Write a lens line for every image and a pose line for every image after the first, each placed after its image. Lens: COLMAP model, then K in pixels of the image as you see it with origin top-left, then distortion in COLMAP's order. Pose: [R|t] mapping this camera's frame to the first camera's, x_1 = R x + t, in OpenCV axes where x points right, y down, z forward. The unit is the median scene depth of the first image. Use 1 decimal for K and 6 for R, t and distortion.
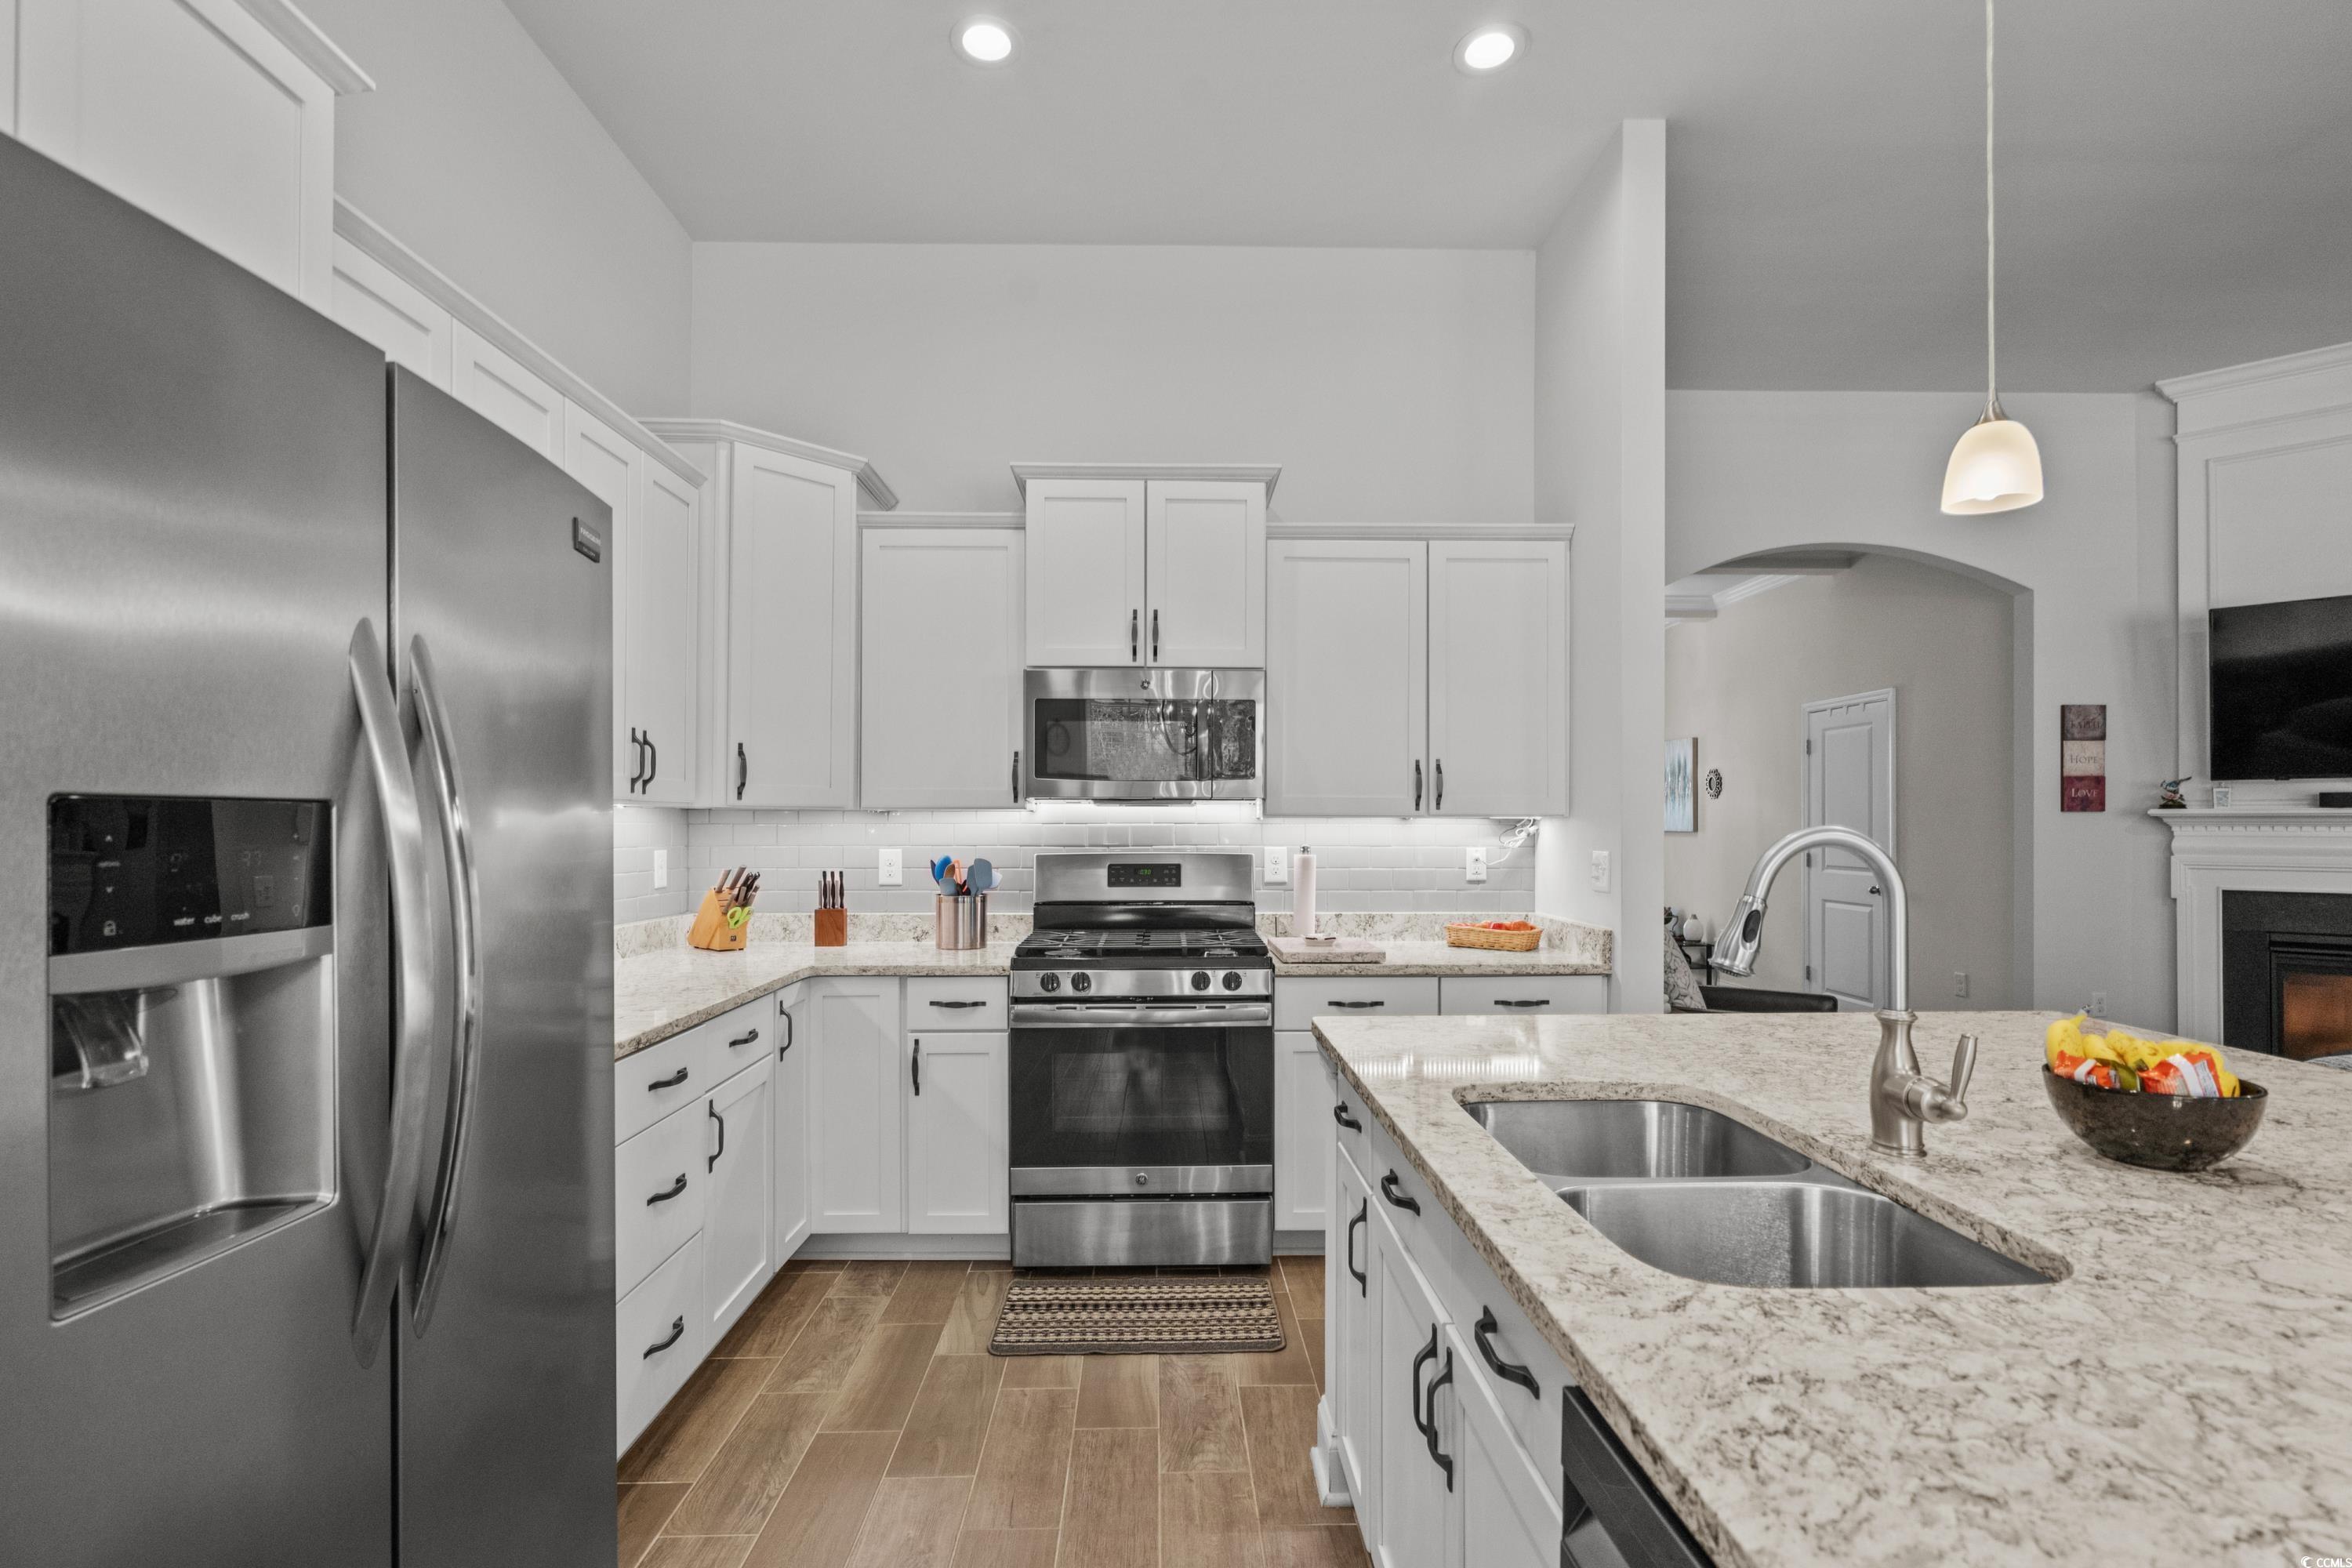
lens RADIAL K [[1075.7, 0, 1189.0], [0, 1075.7, 809.7], [0, 0, 1]] dist [0.000203, 0.001895]
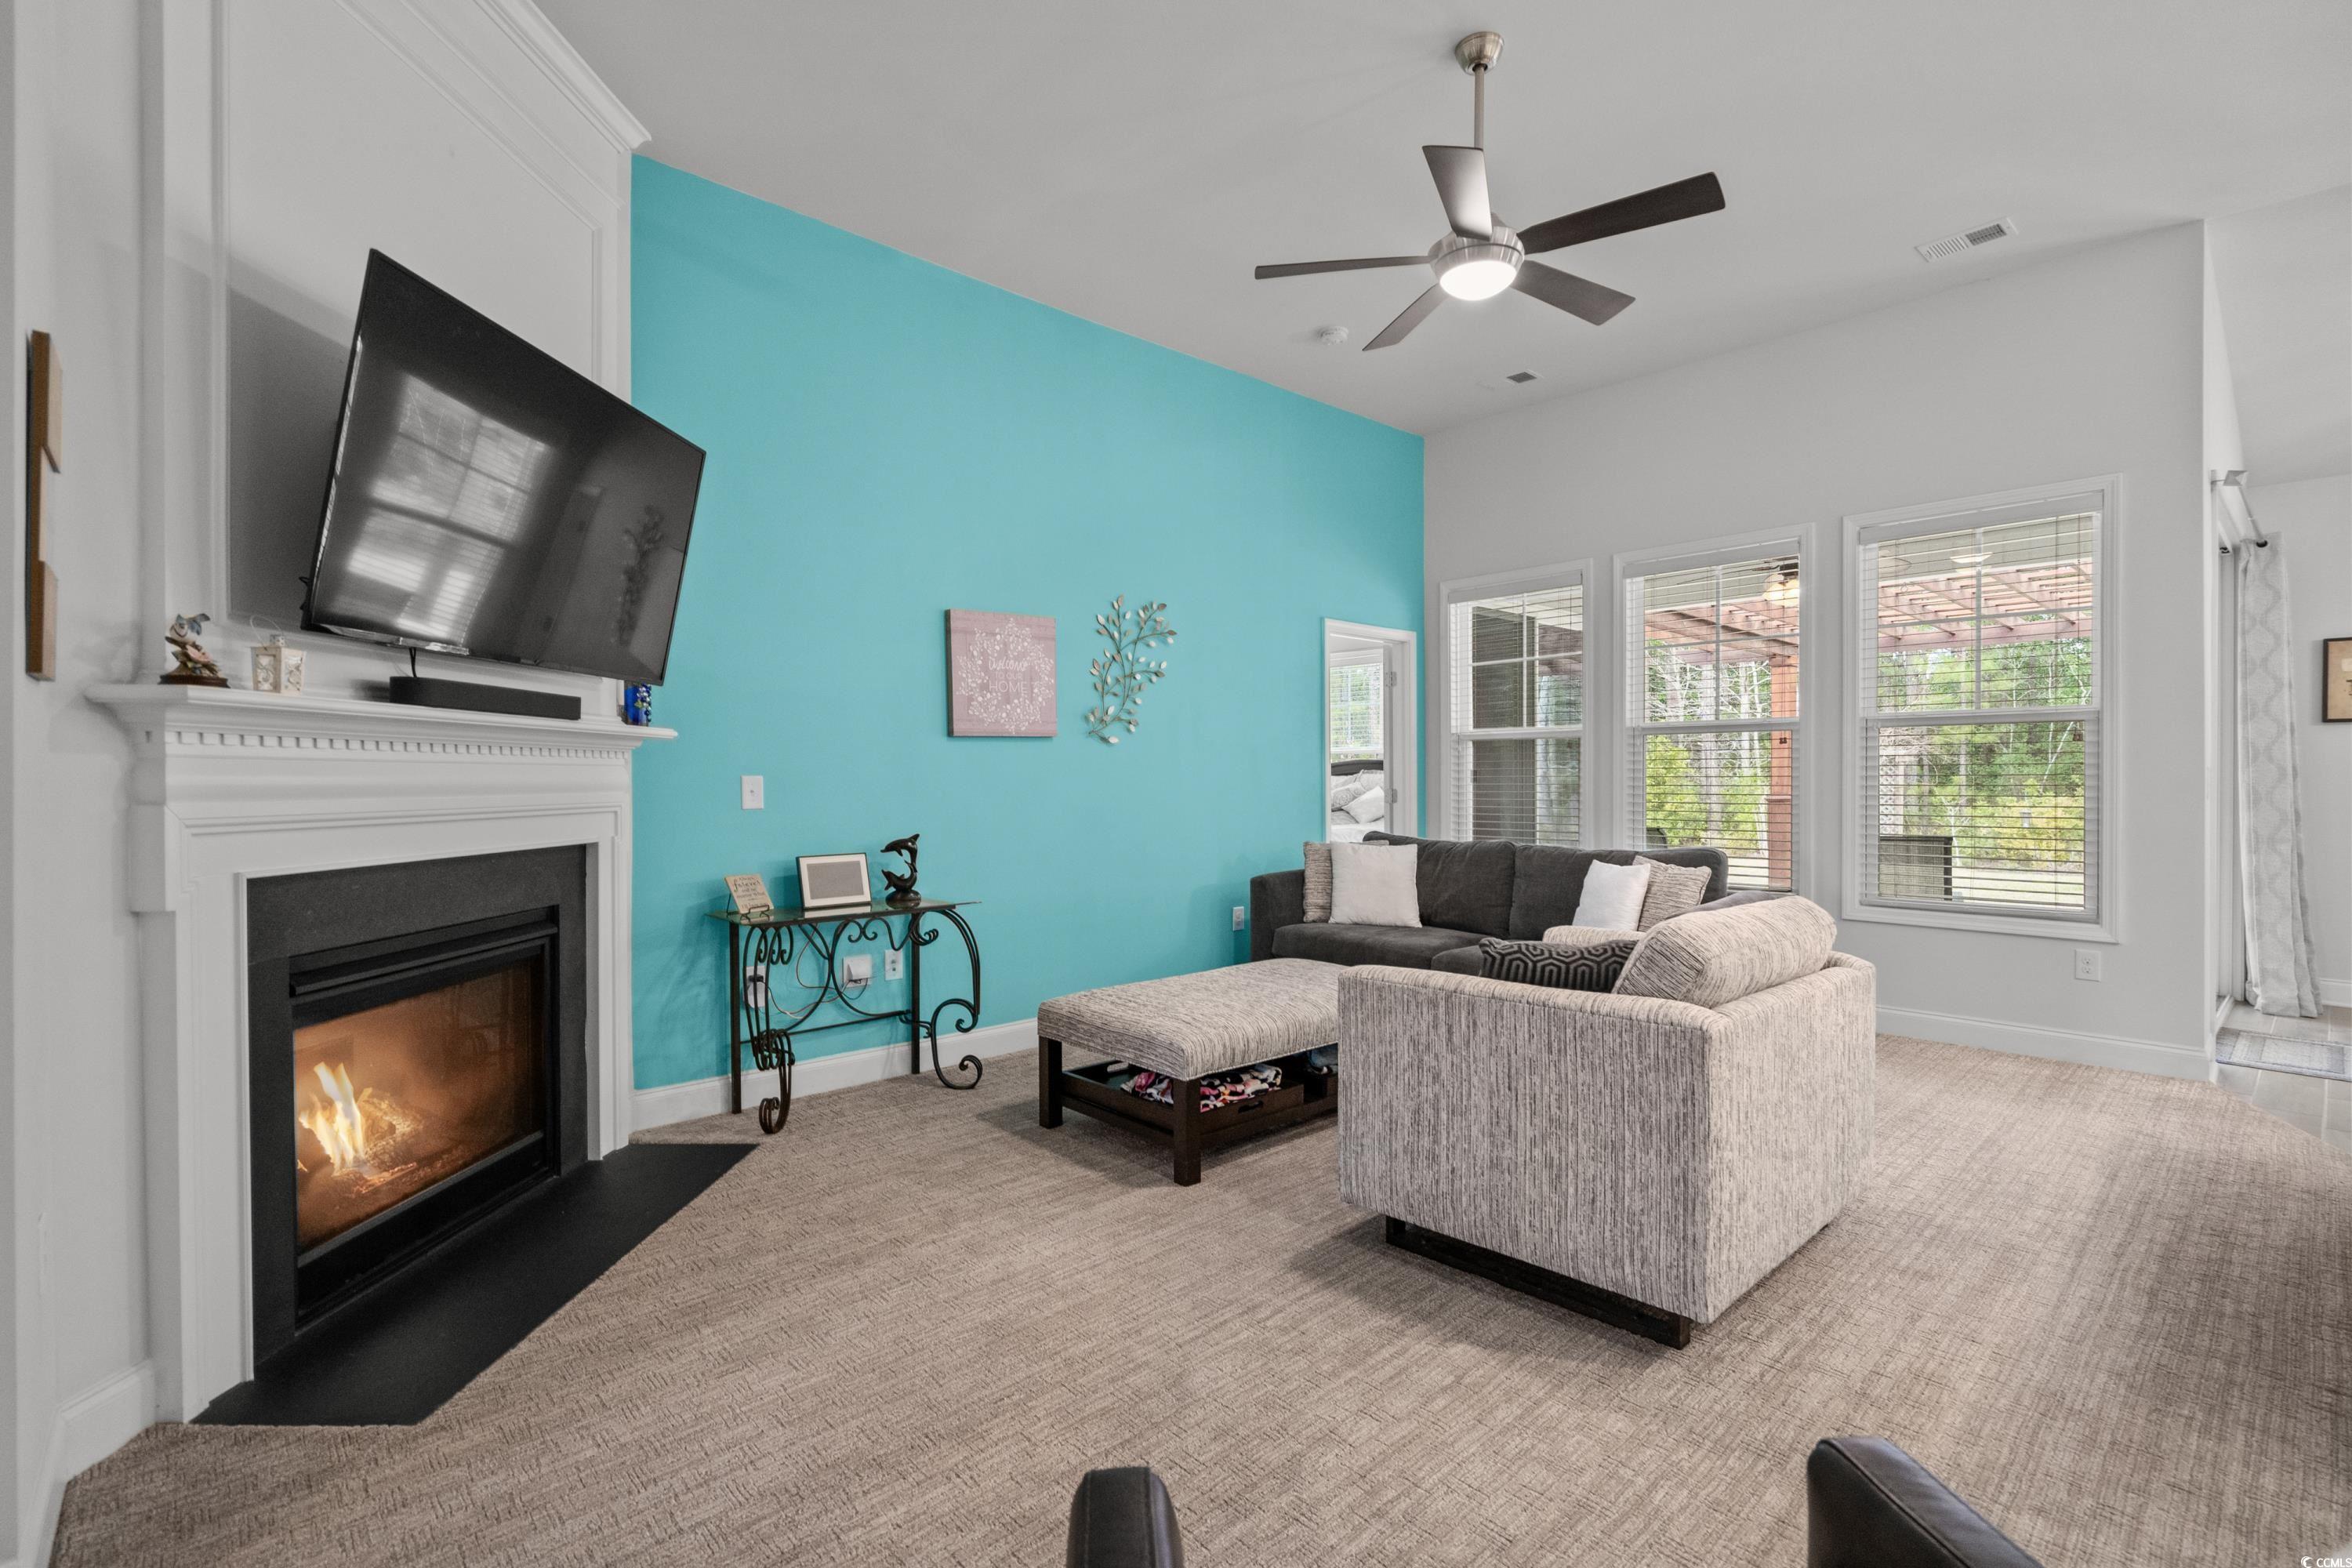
lens RADIAL K [[1075.7, 0, 1174.7], [0, 1075.7, 786.8], [0, 0, 1]] dist [0.000203, 0.001895]
pose [[-0.658068, -0.003631, 0.752950, 0.486818], [-0.007137, 0.999974, -0.001415, 0.044725], [-0.752925, -0.006305, -0.658076, 1.296499]]
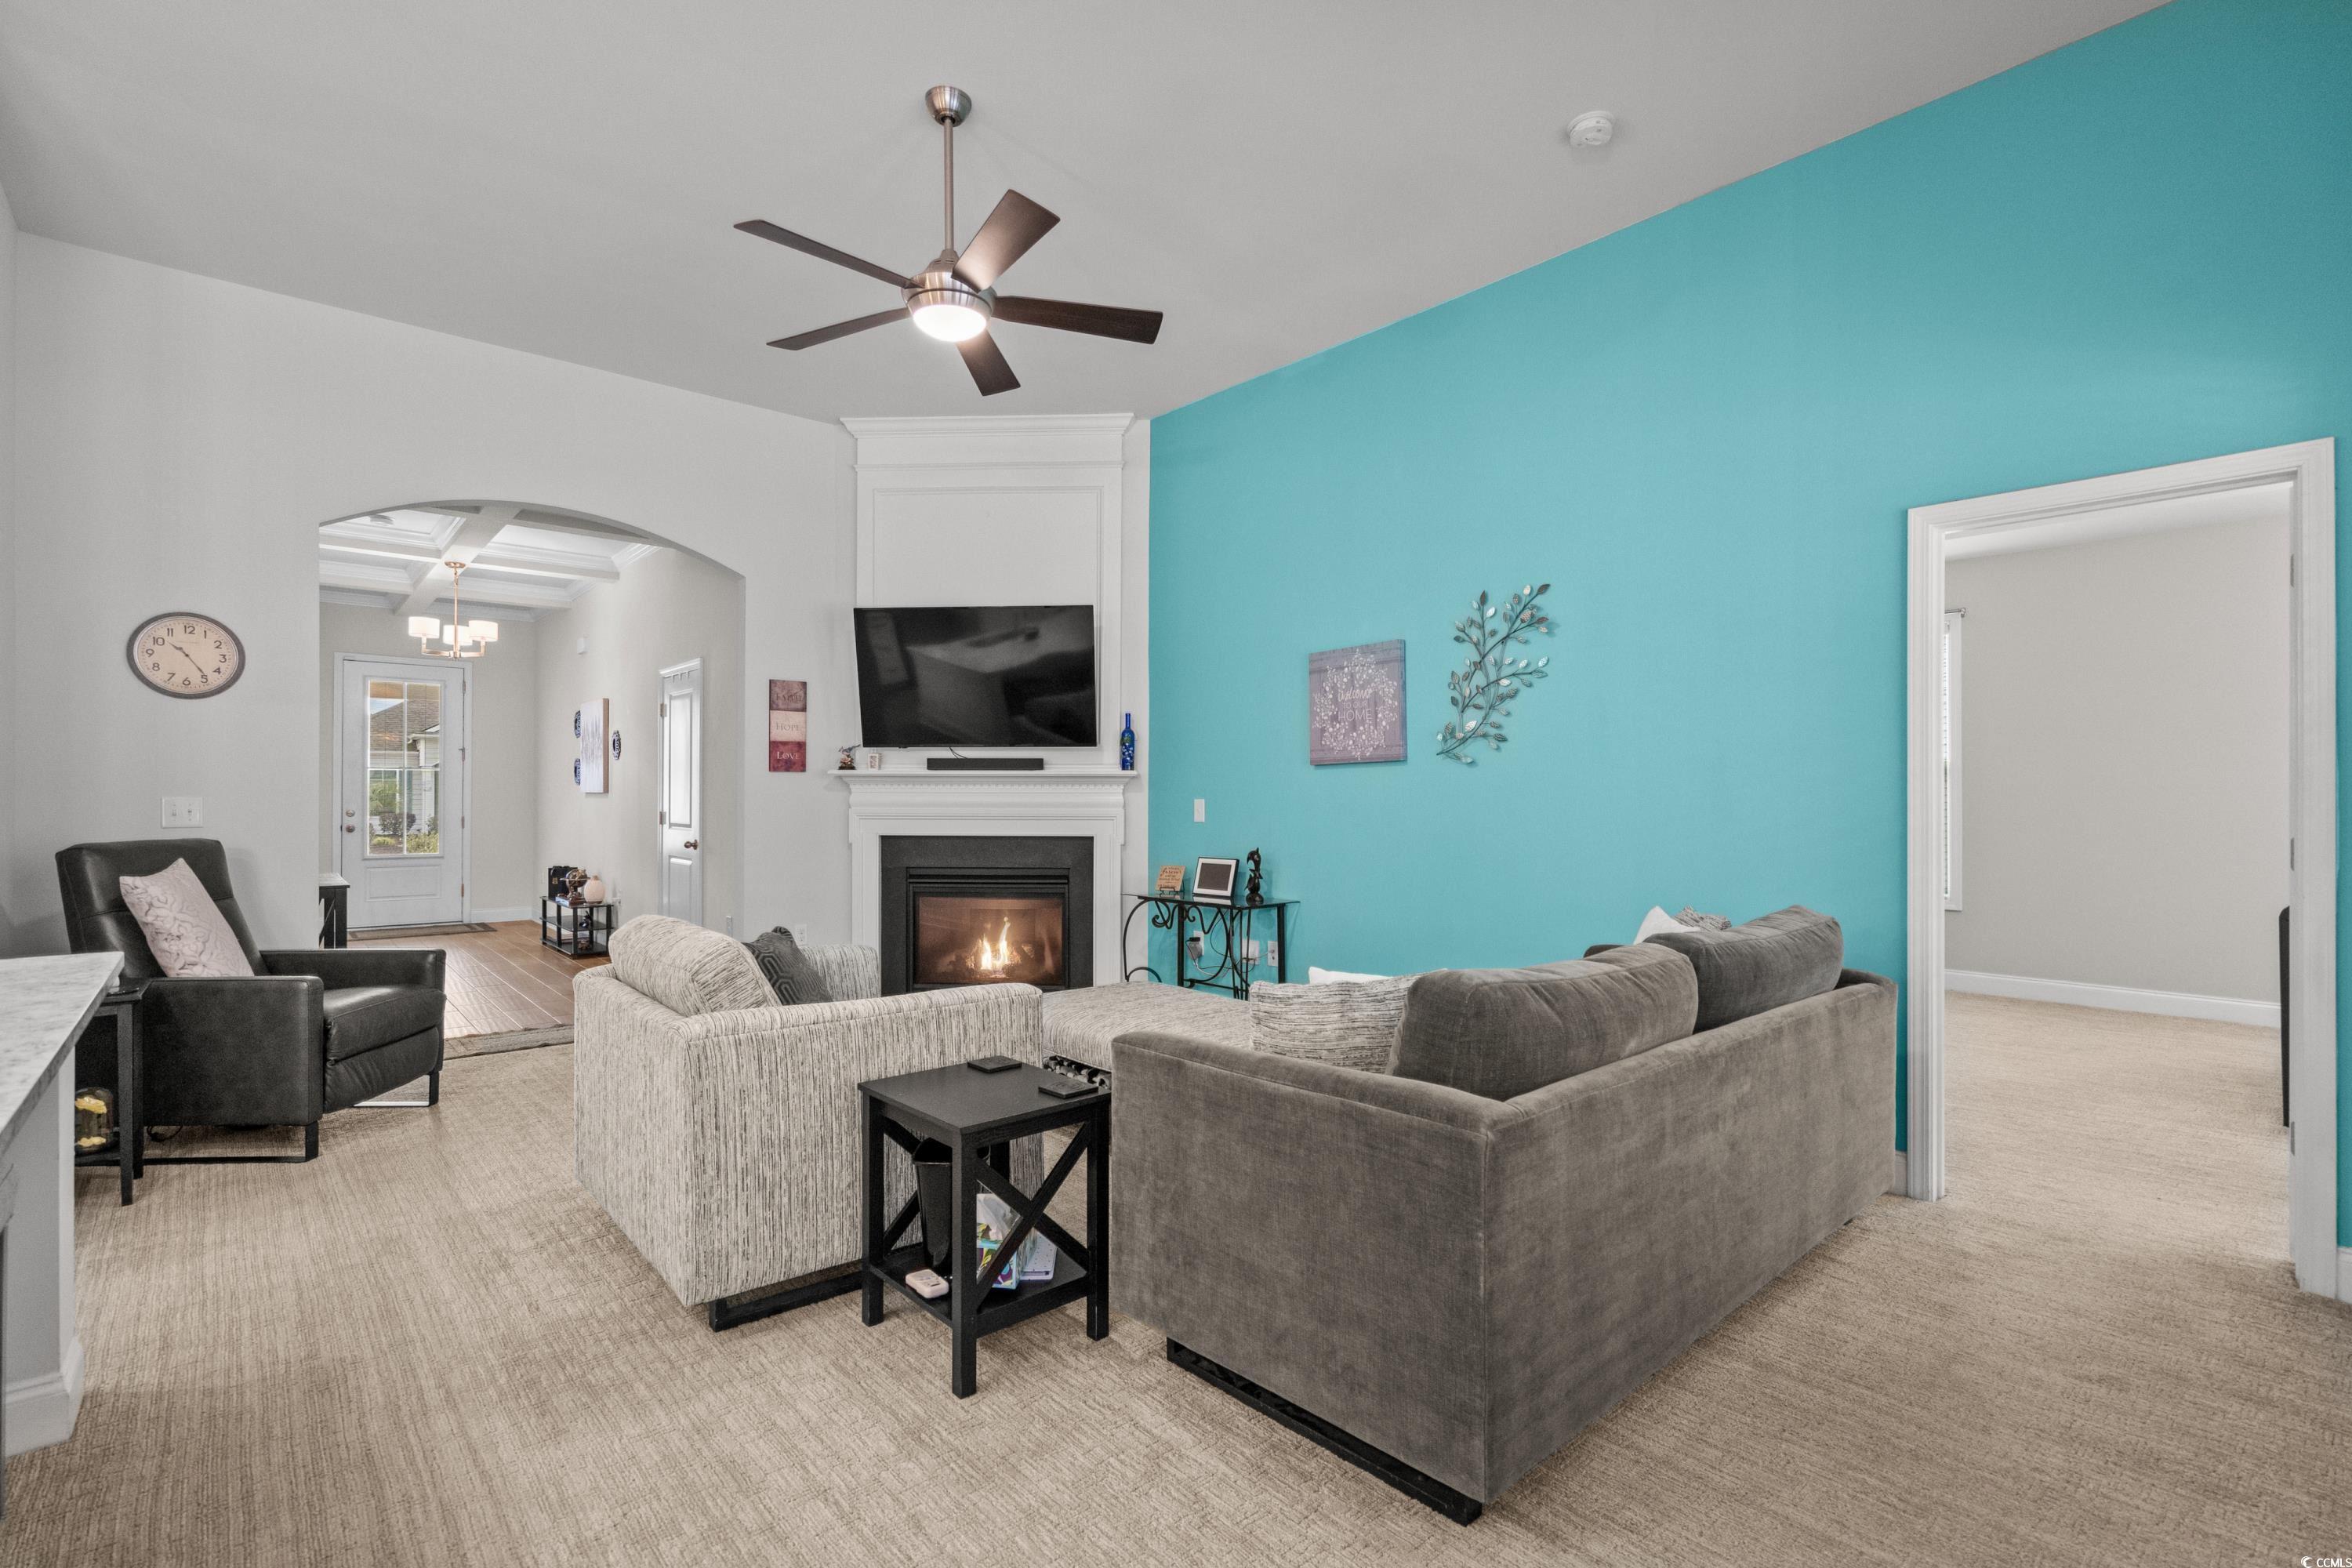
lens RADIAL K [[1075.7, 0, 1179.8], [0, 1075.7, 790.5], [0, 0, 1]] dist [0.000203, 0.001895]
pose [[0.768663, 0.004858, 0.639636, 0.553683], [-0.010515, 0.999932, 0.005041, 0.016127], [-0.639568, -0.010601, 0.768661, -0.231870]]
